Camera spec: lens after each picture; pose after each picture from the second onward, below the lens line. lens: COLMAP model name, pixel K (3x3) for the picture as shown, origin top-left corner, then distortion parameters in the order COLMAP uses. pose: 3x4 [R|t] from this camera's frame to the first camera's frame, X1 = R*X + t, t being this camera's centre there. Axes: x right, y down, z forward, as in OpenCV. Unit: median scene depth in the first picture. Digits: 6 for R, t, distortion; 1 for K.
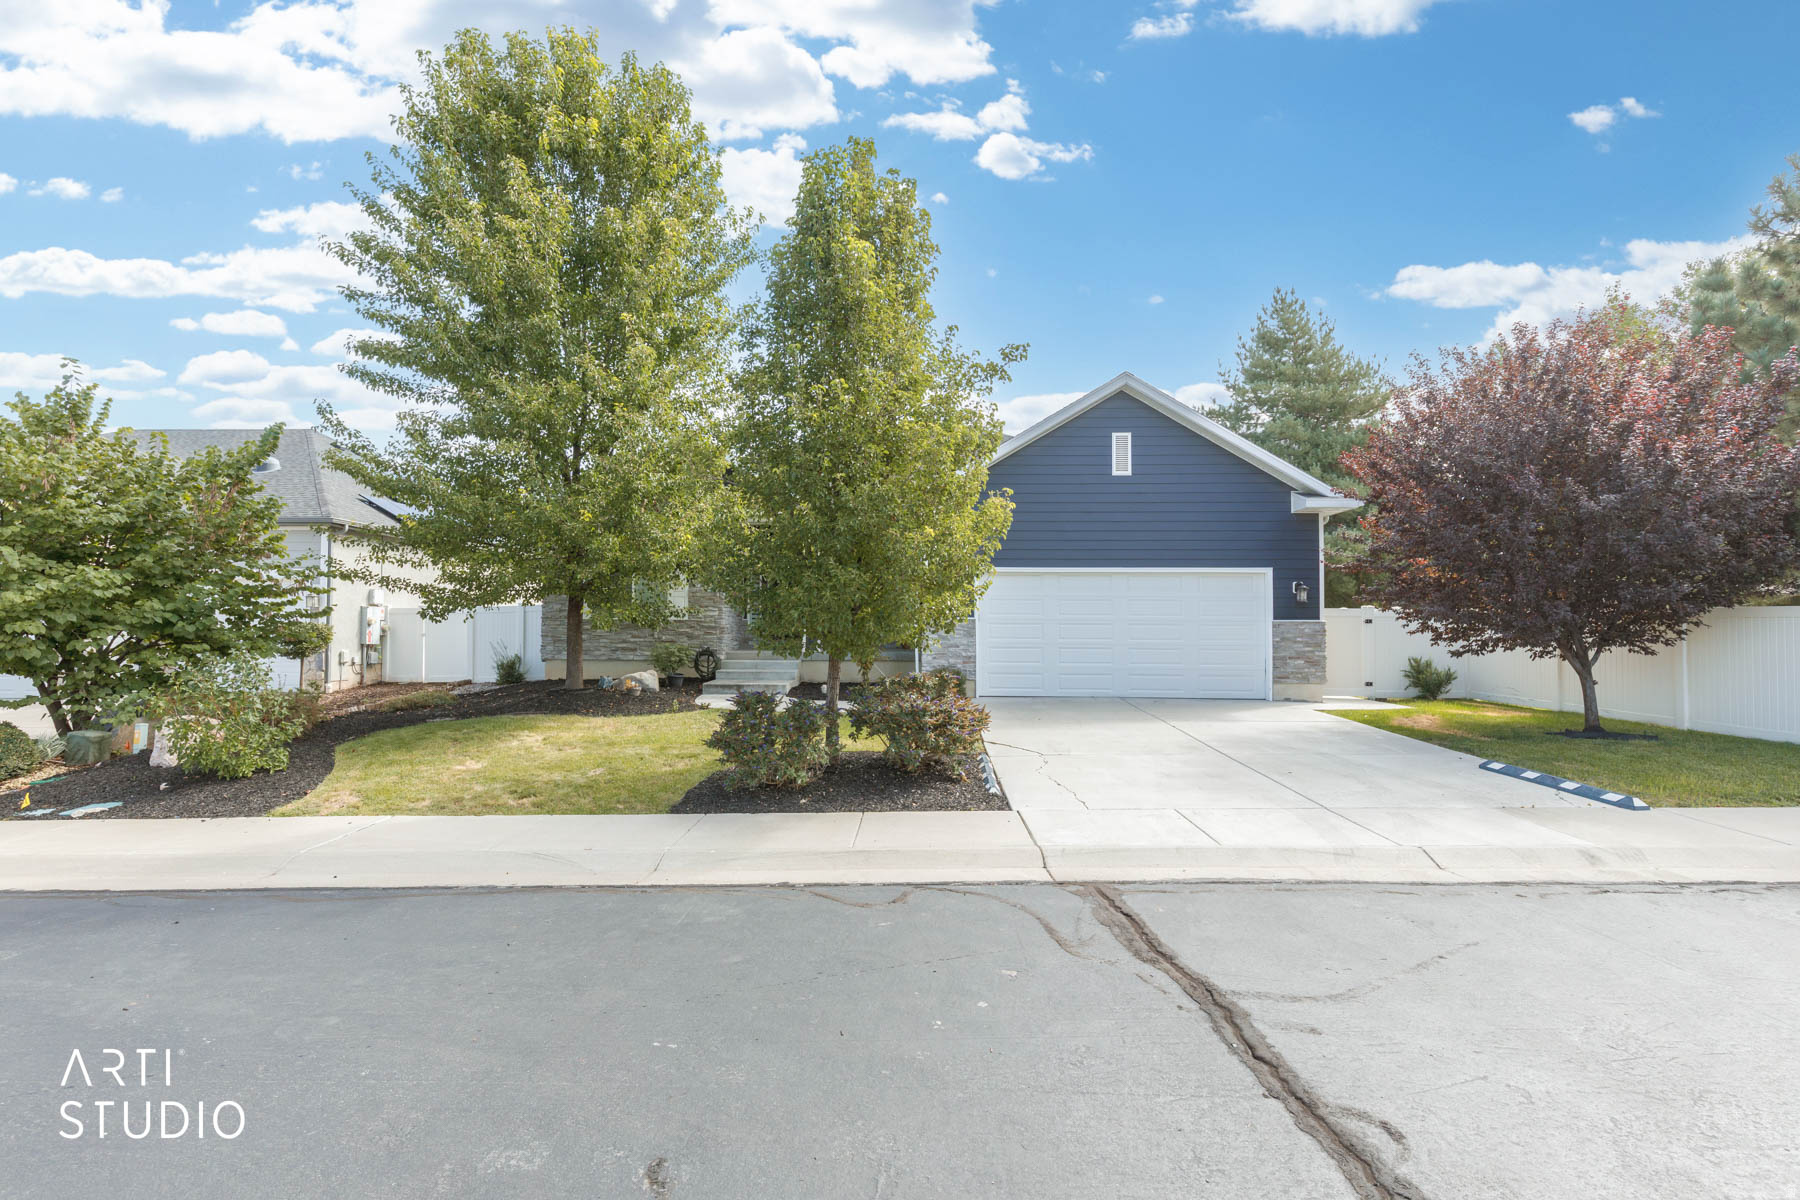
lens RADIAL K [[809.3, 0, 900.3], [0, 809.3, 612.7], [0, 0, 1]] dist [0.007506, -0.000117]
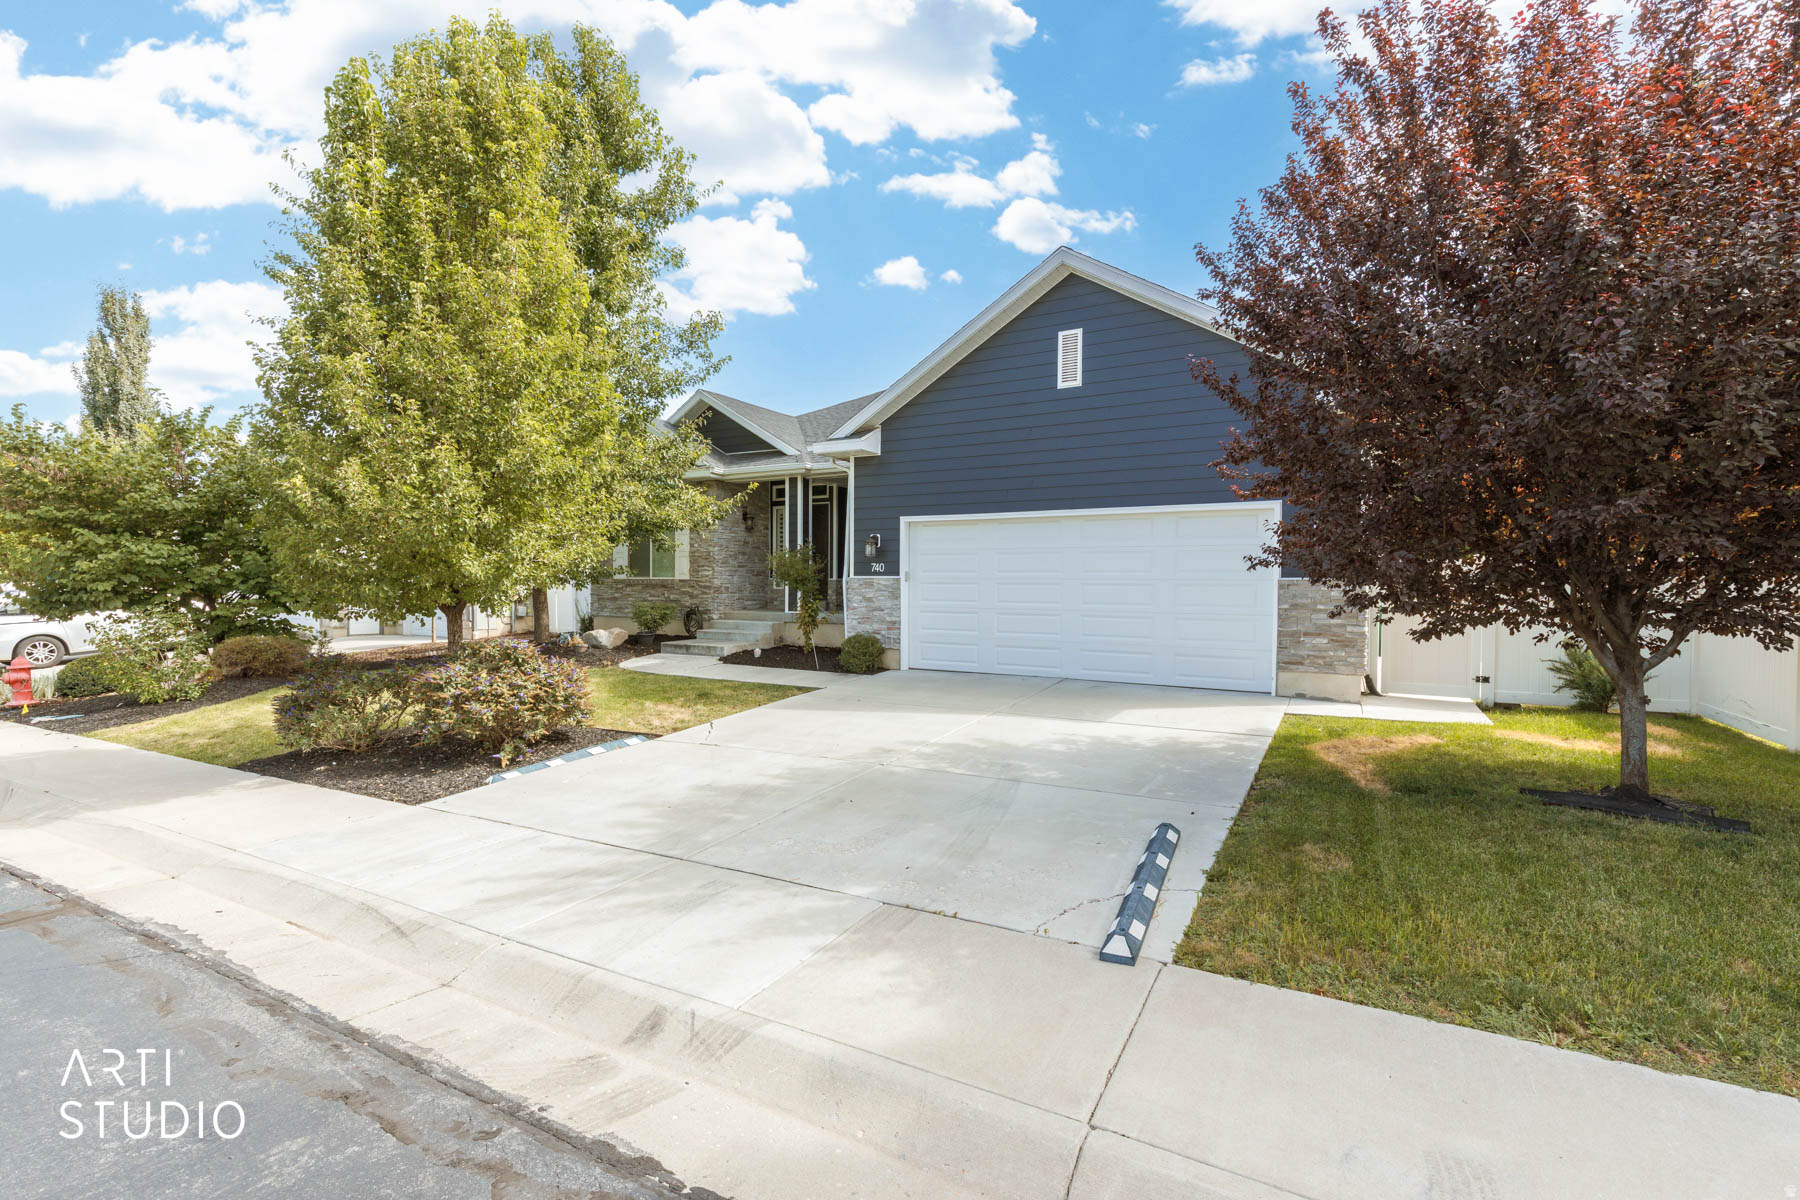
lens RADIAL K [[809.3, 0, 900.3], [0, 809.3, 612.7], [0, 0, 1]] dist [0.007506, -0.000117]
pose [[0.881976, 0.016634, -0.471001, 0.494396], [0.008741, 0.998628, 0.051636, 0.000328], [0.471214, -0.049659, 0.880620, 0.247408]]
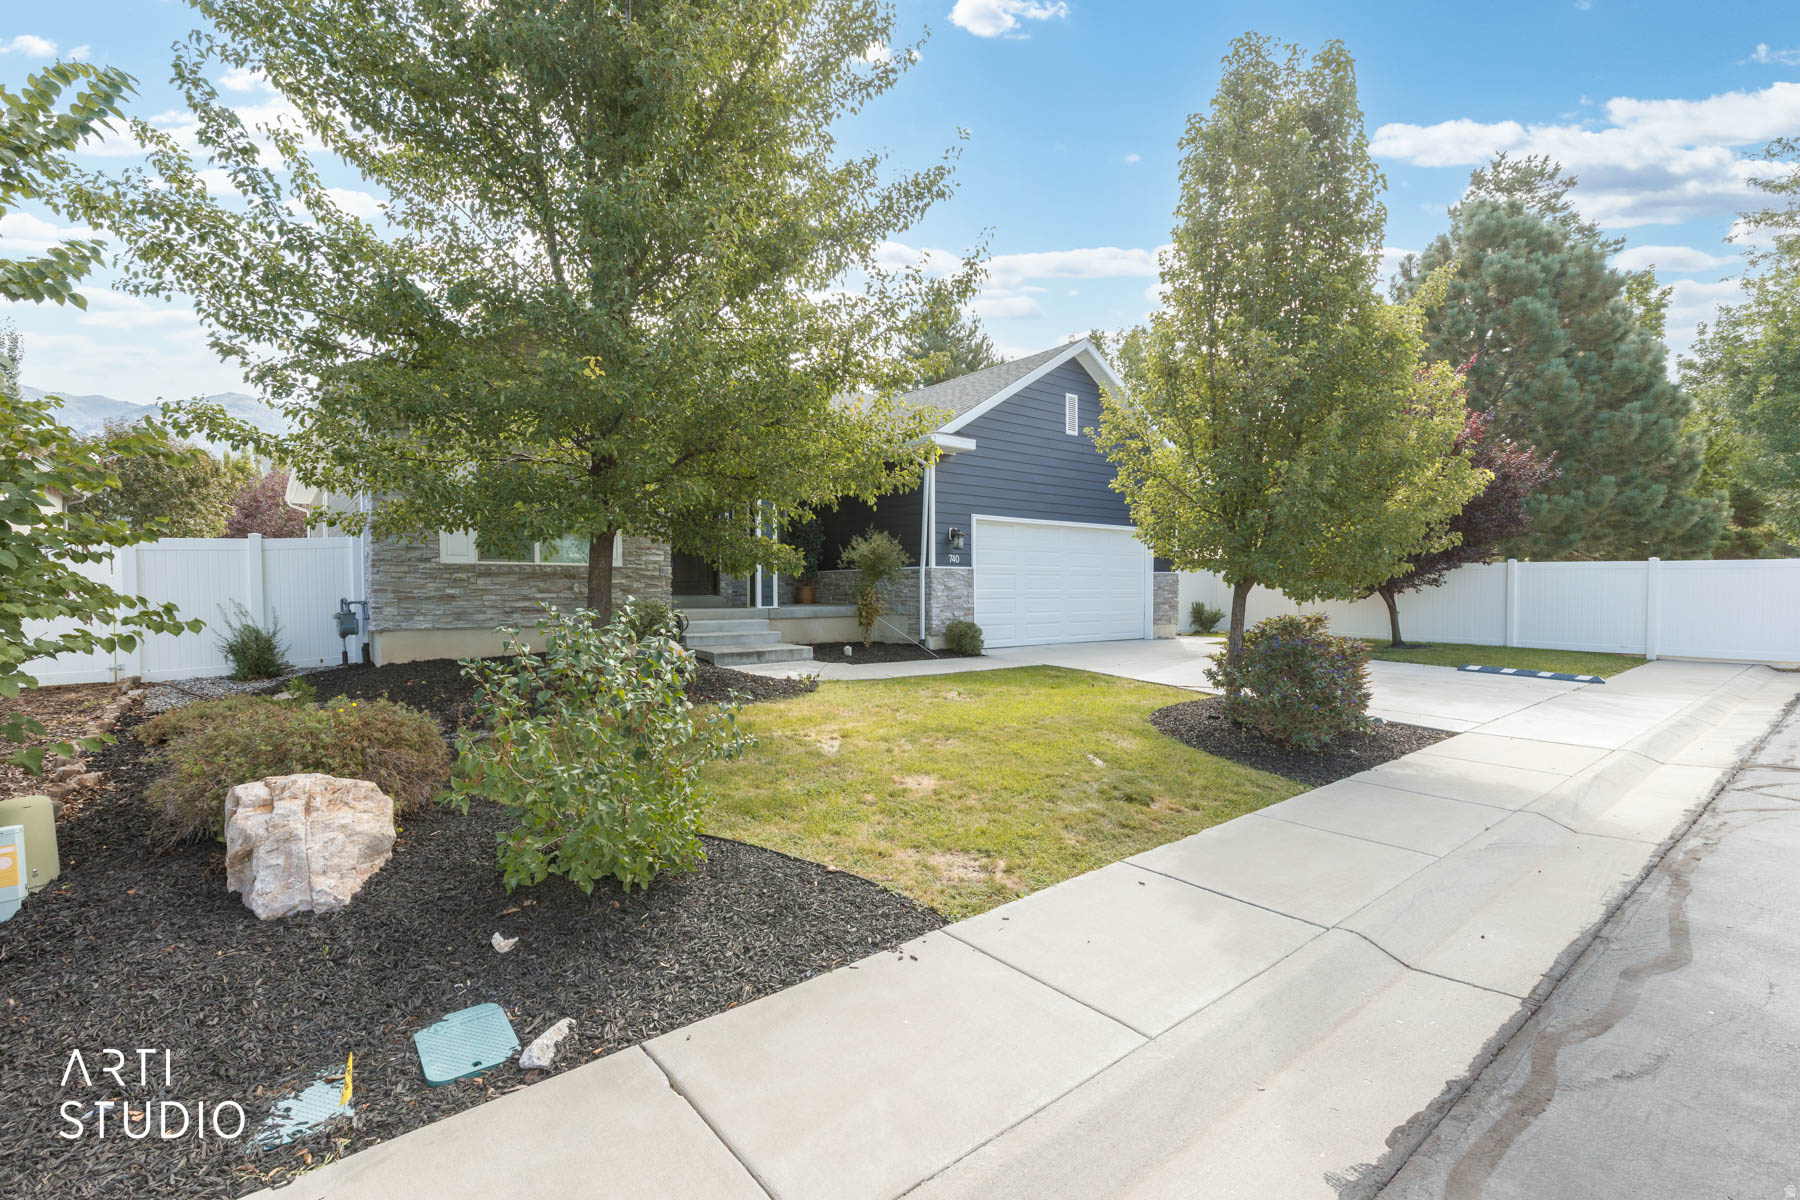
lens RADIAL K [[807.0, 0, 908.3], [0, 807.0, 608.1], [0, 0, 1]] dist [0.015115, -0.000061]
pose [[0.756951, -0.021076, 0.653132, -0.586141], [-0.006104, 0.999208, 0.039317, 0.017295], [-0.653444, -0.033748, 0.756222, 0.329812]]
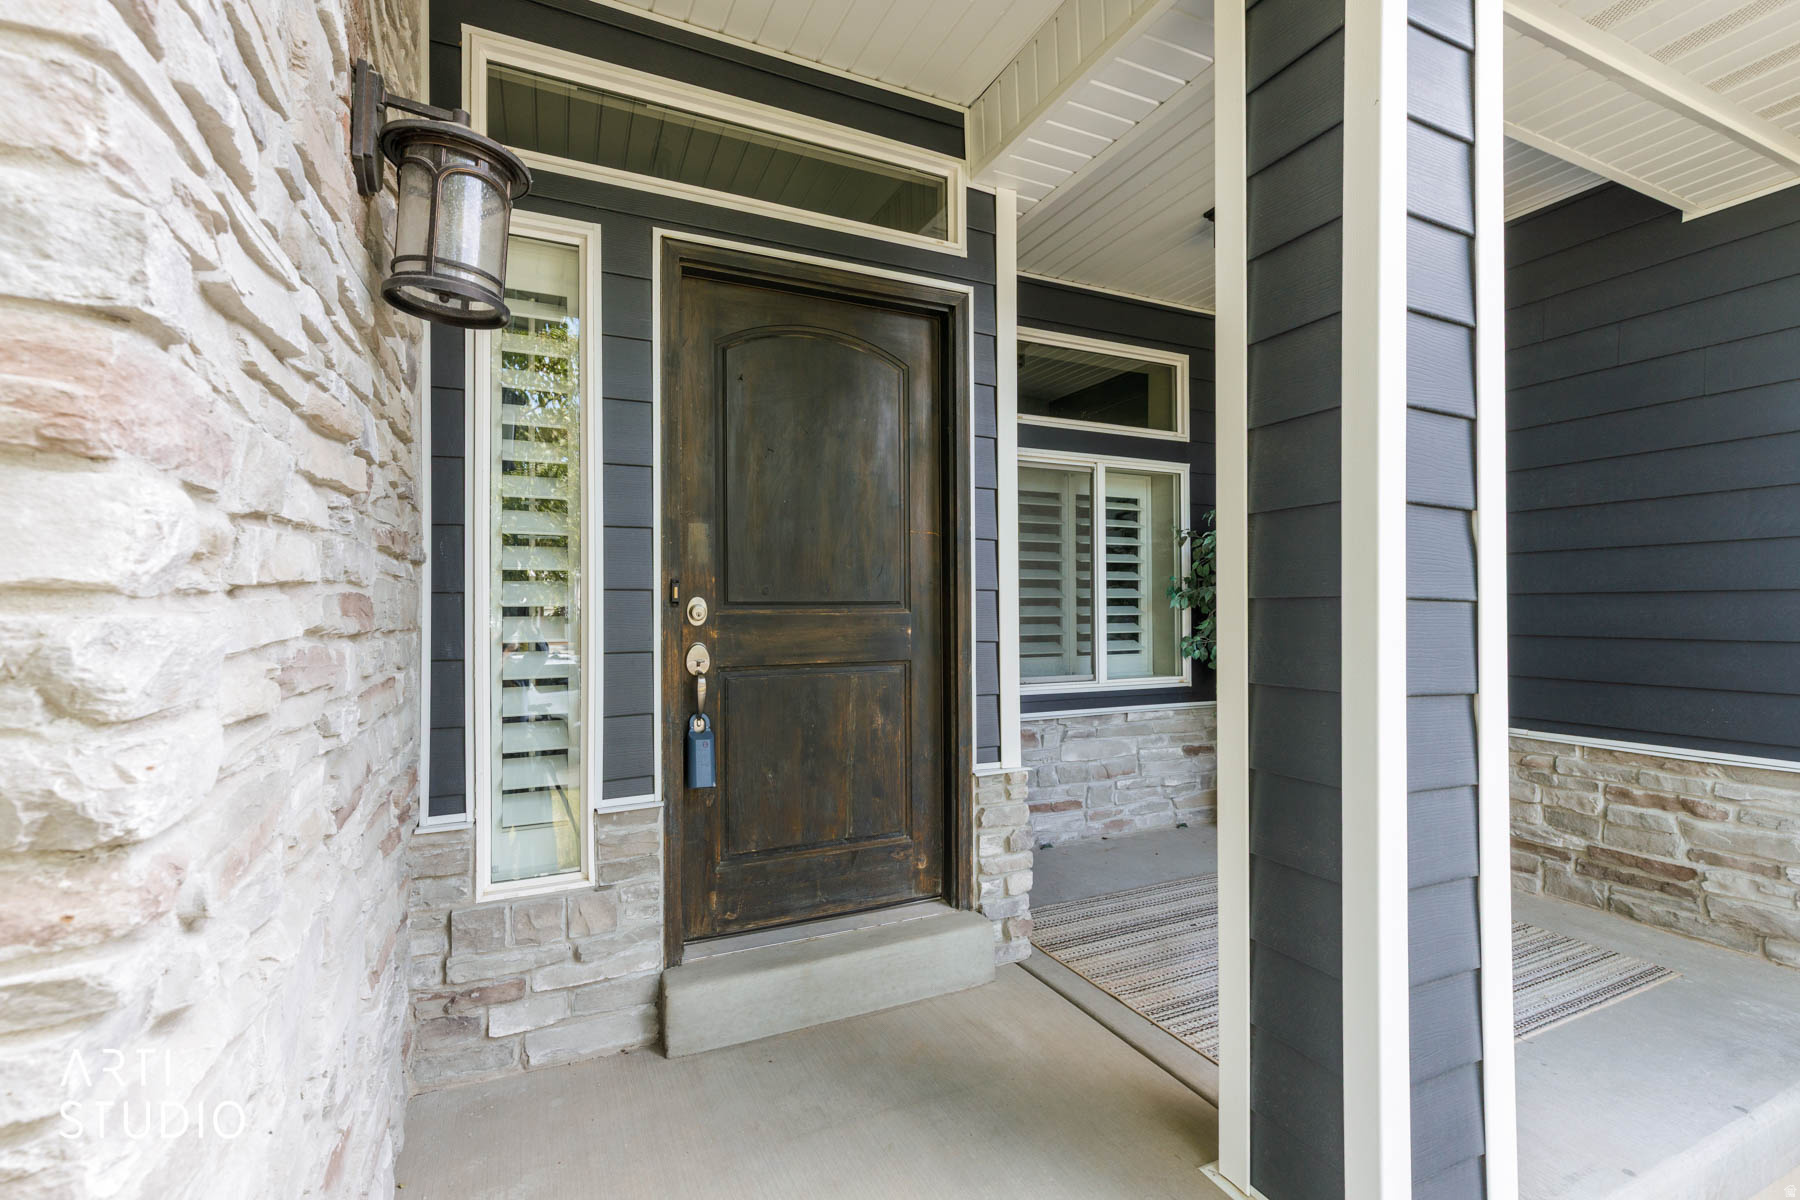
lens RADIAL K [[820.4, 0, 900.0], [0, 820.4, 600.0], [0, 0, 1]] dist [0.002213, 0.000046]
pose [[0.892205, -0.001588, 0.451628, -0.225568], [-0.001262, 0.999981, 0.006010, -0.027268], [-0.451629, -0.005932, 0.892186, 1.046613]]
